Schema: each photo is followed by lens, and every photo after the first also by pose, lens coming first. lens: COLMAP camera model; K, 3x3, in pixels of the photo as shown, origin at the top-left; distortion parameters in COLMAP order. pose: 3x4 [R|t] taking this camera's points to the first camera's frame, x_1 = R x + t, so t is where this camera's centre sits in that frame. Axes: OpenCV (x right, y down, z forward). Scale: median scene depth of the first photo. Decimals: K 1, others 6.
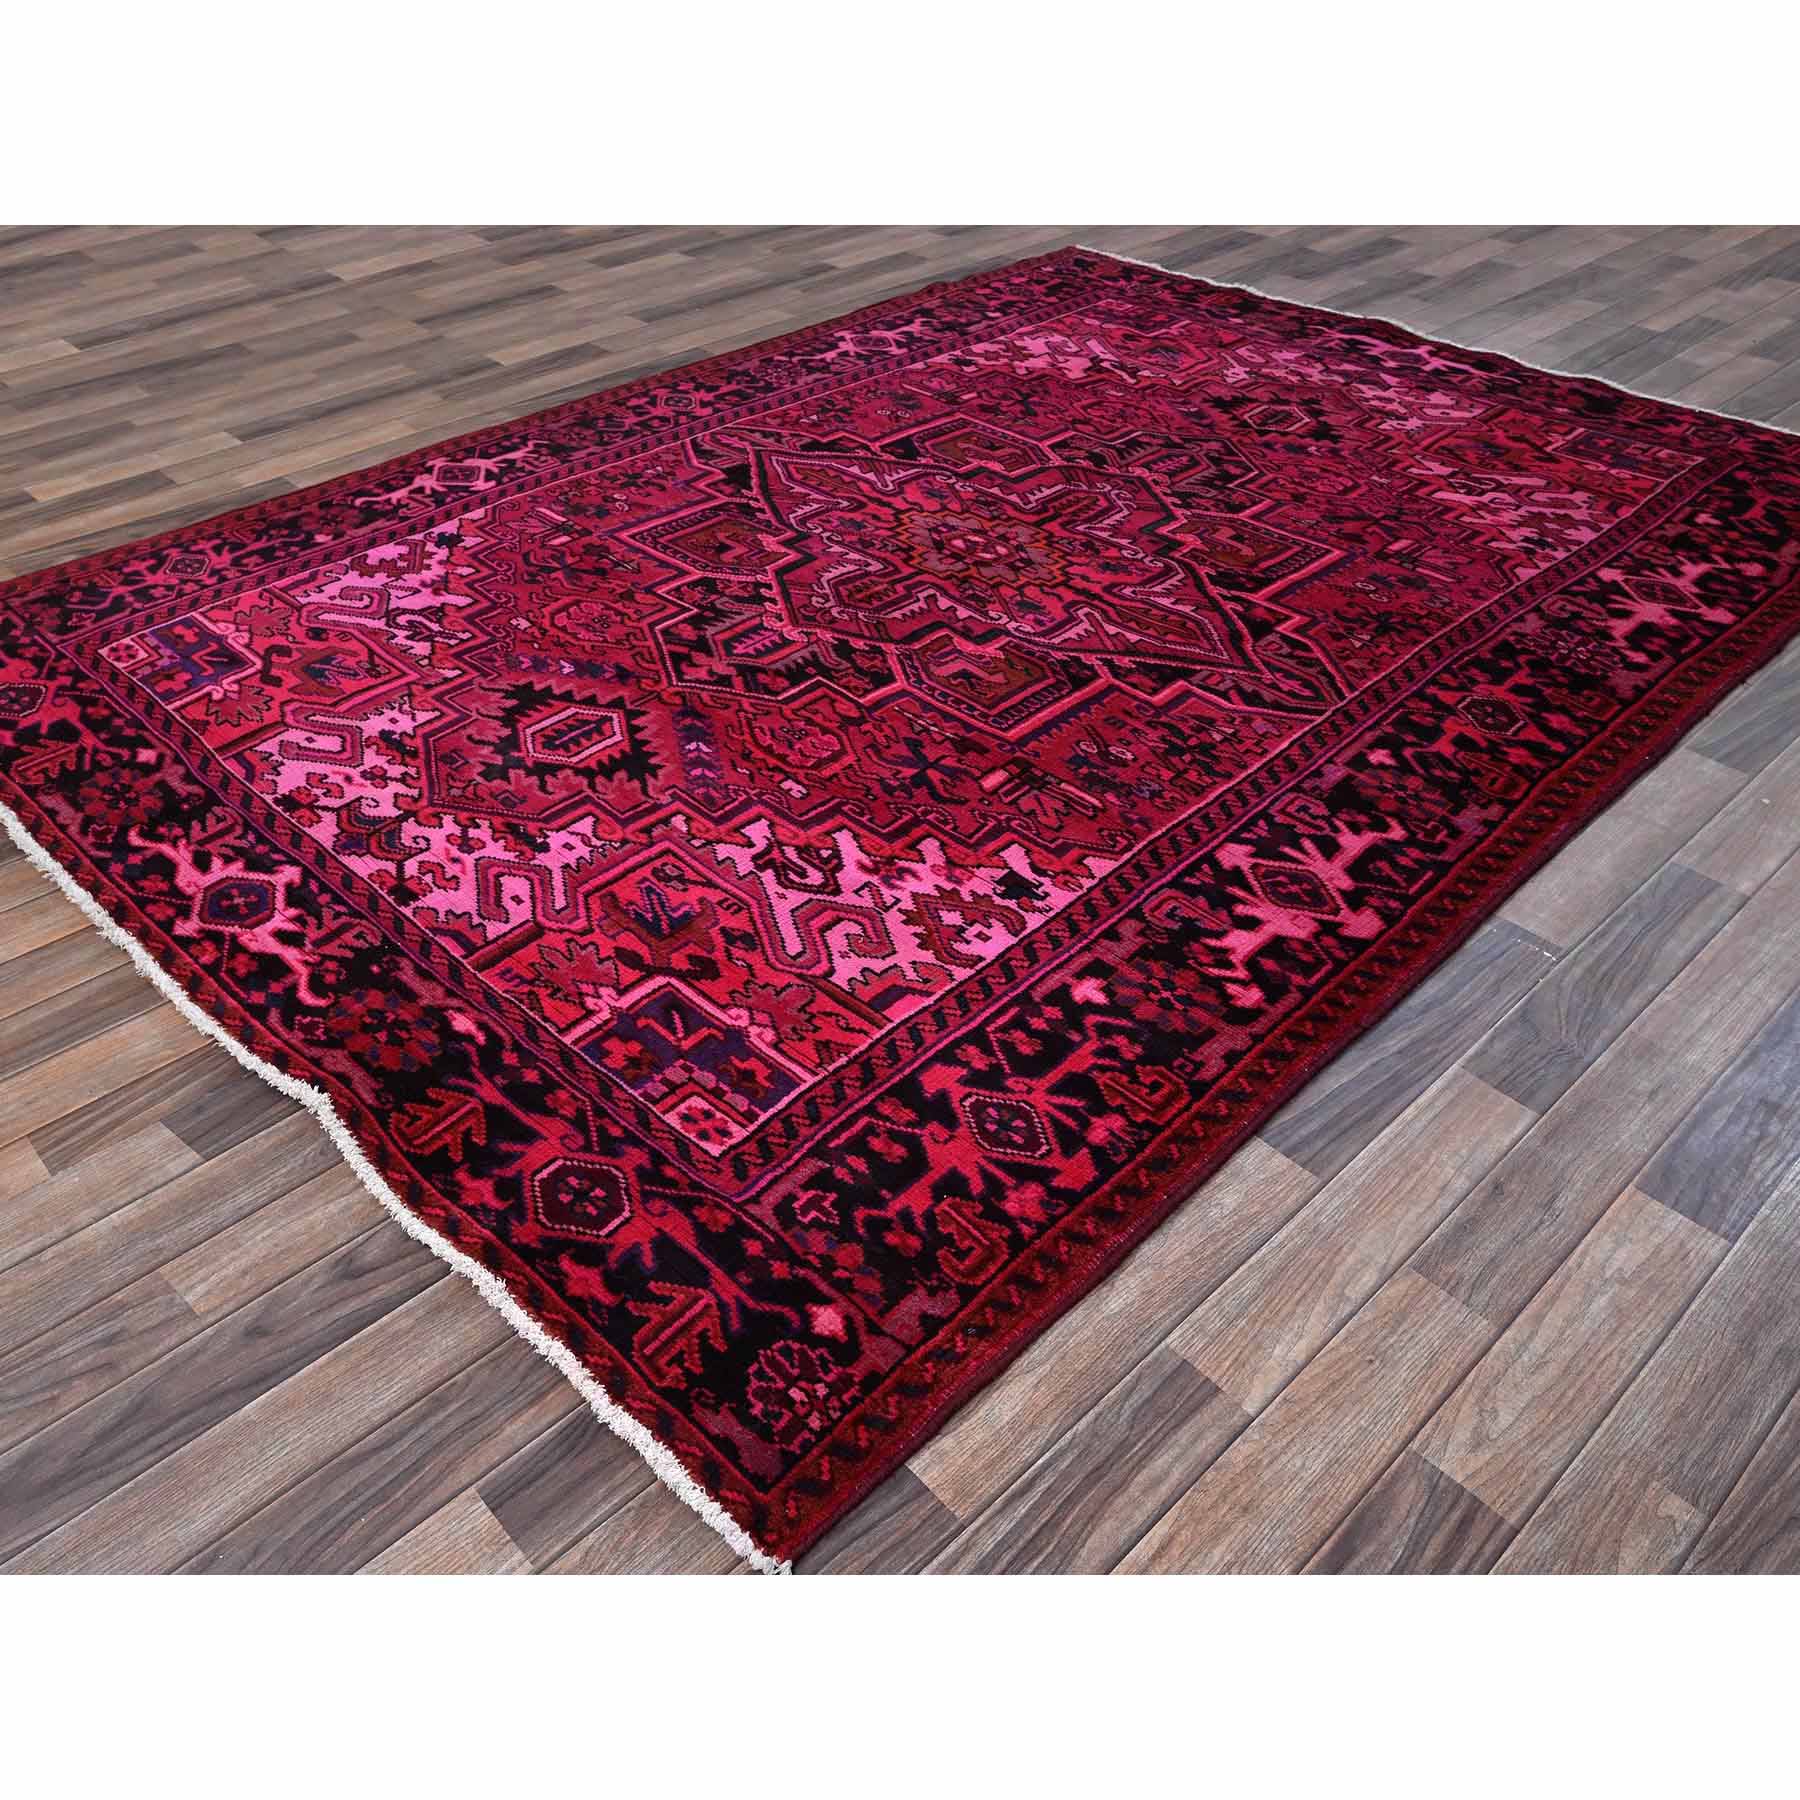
lens RADIAL K [[1533.8, 0, 913.5], [0, 1533.8, 899.4], [0, 0, 1]] dist [-0.002768, -0.000643]
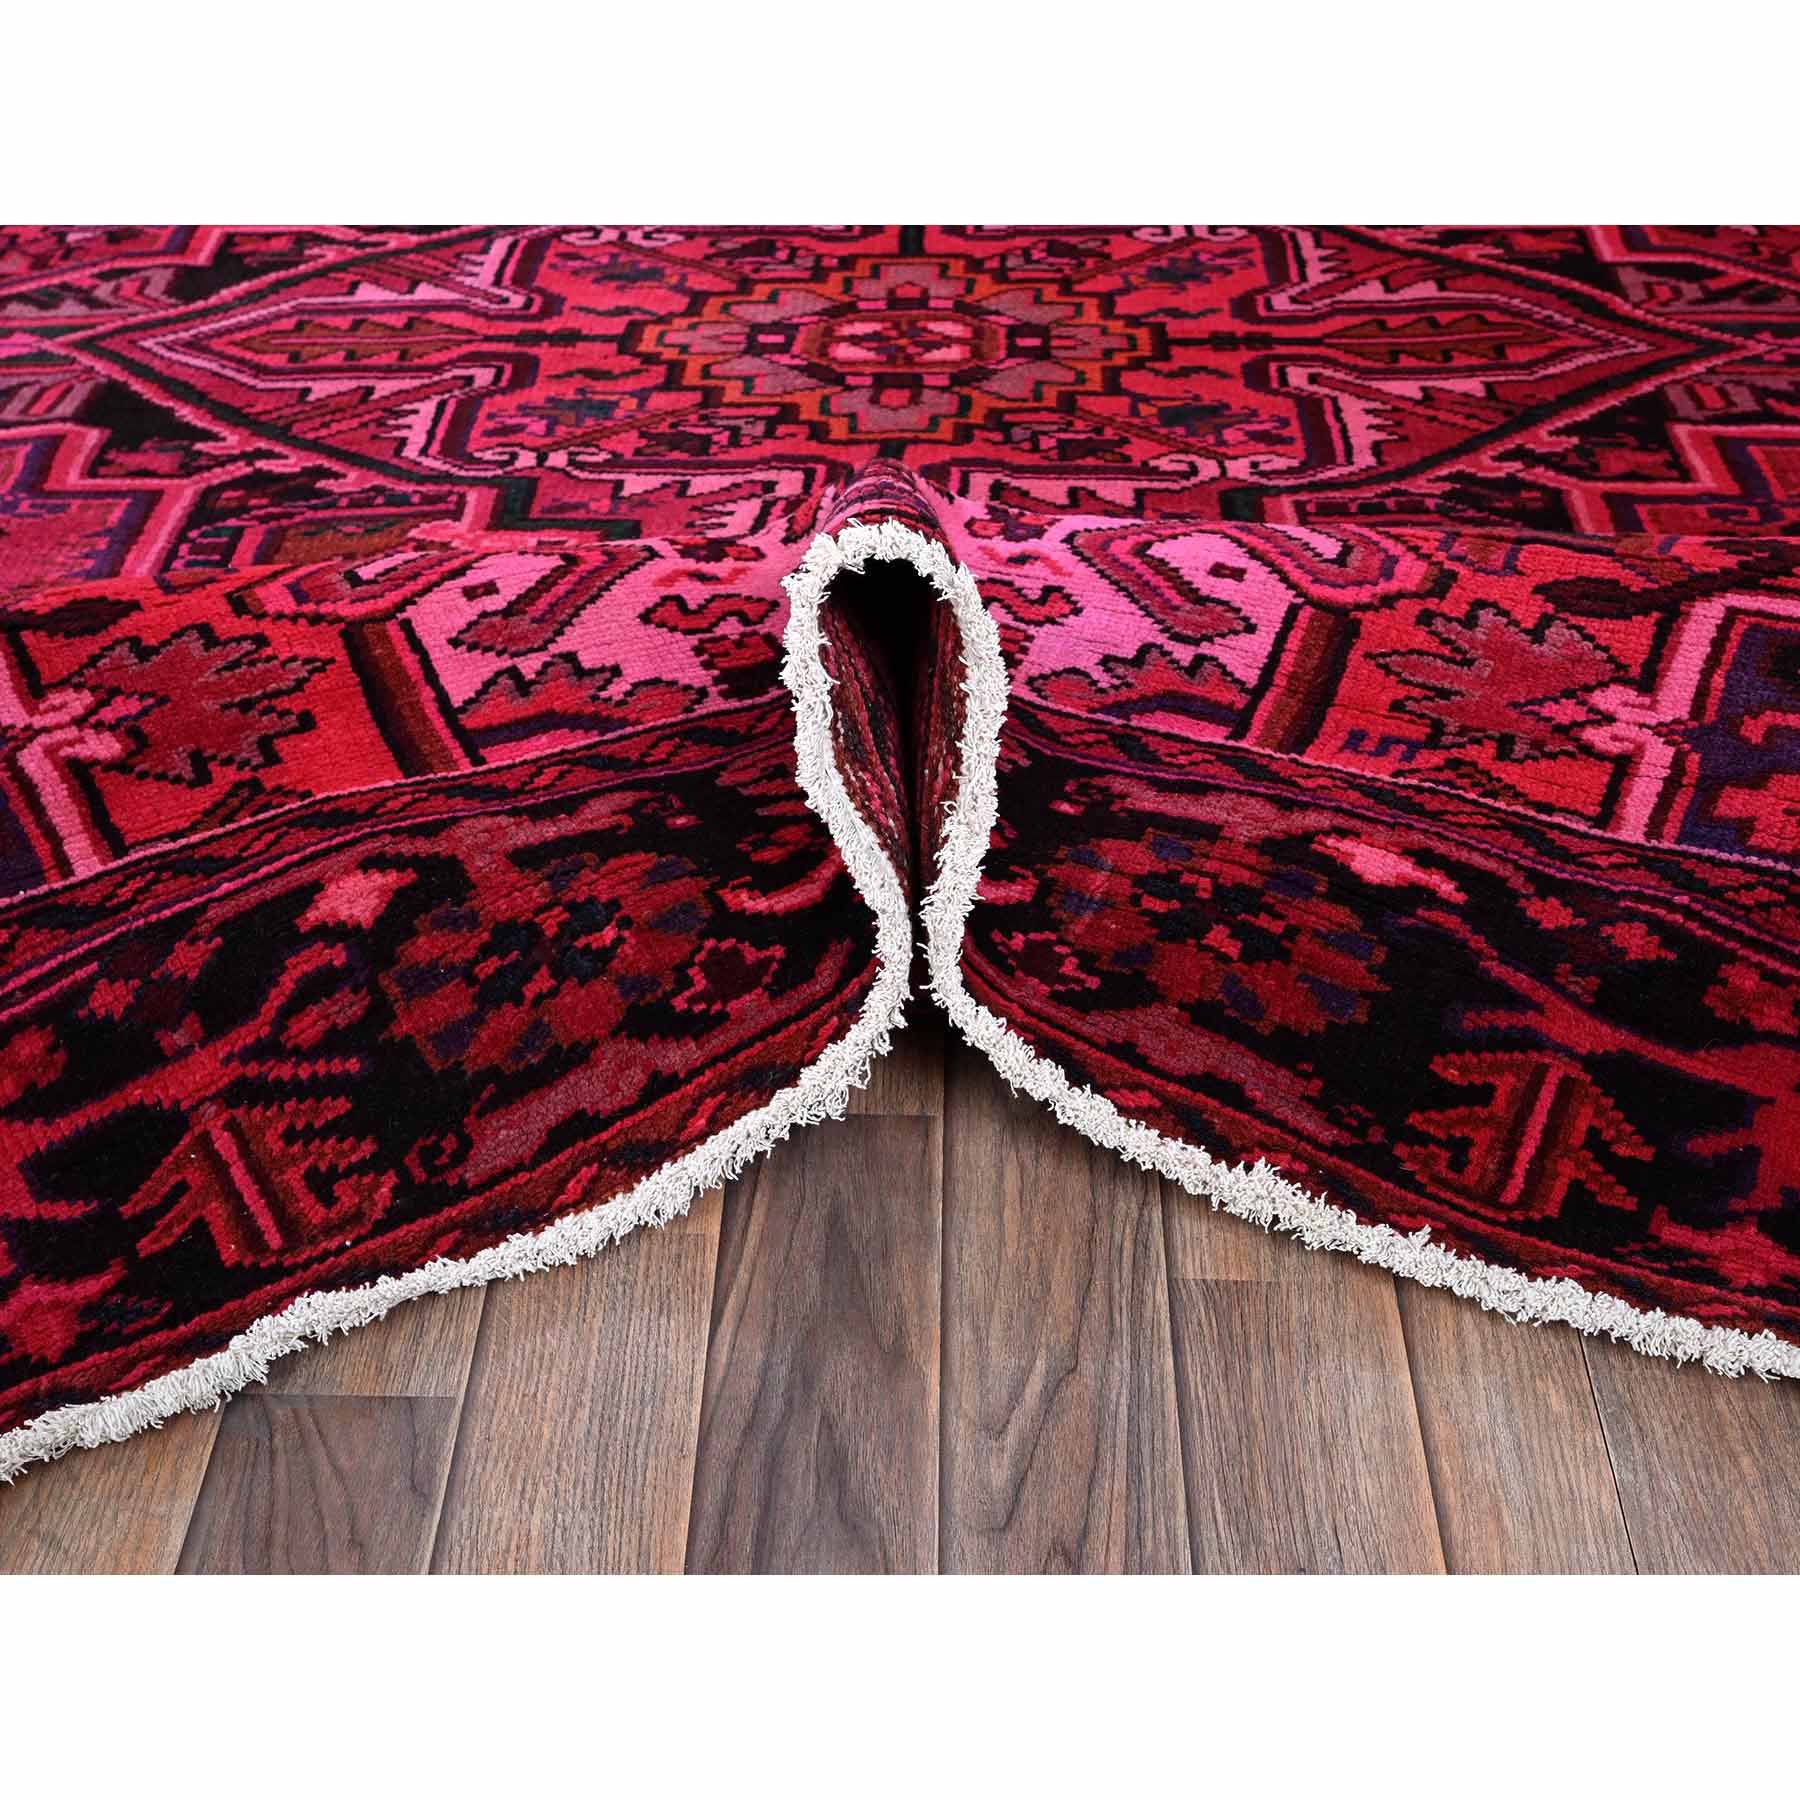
lens RADIAL K [[2057.7, 0, 909.4], [0, 2057.7, 898.4], [0, 0, 1]] dist [-0.005105, 0.000000]
pose [[0.722221, -0.492652, 0.485480, -0.332882], [0.443961, 0.868418, 0.220791, -0.245134], [-0.530373, 0.056074, 0.845908, 0.595805]]
